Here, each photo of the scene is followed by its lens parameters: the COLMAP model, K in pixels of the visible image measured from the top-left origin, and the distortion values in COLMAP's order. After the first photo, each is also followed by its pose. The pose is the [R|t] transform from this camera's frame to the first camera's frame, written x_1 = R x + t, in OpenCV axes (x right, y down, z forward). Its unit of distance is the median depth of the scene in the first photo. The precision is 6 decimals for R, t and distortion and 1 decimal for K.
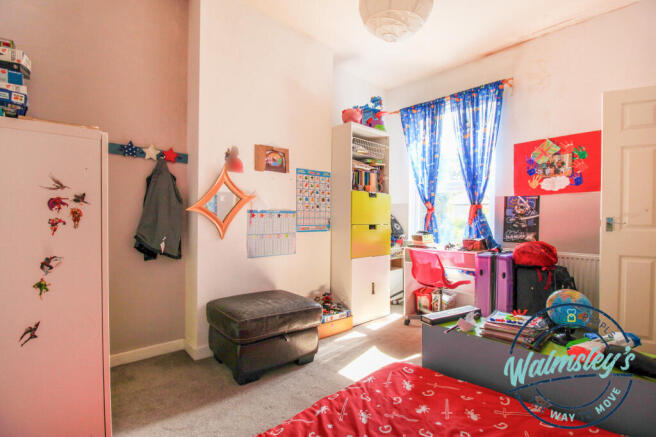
lens RADIAL K [[320.4, 0, 328.0], [0, 320.4, 218.5], [0, 0, 1]] dist [-0.017899, -0.000560]
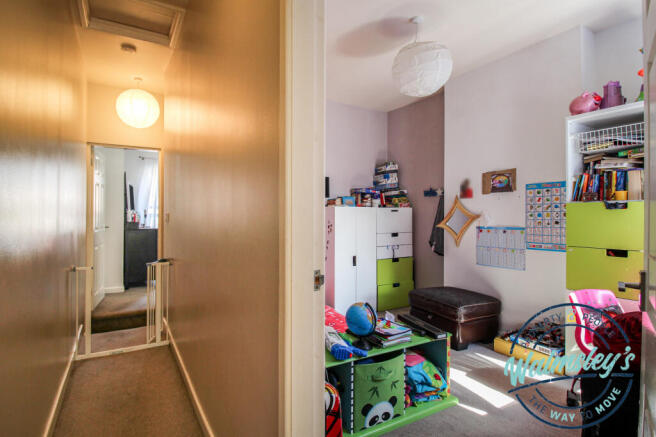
lens RADIAL K [[320.4, 0, 328.0], [0, 320.4, 218.5], [0, 0, 1]] dist [-0.017899, -0.000560]
pose [[-0.189081, -0.006024, -0.981943, 1.031129], [-0.005817, 0.999971, -0.005014, -0.045051], [0.981944, 0.004764, -0.189110, 0.612931]]
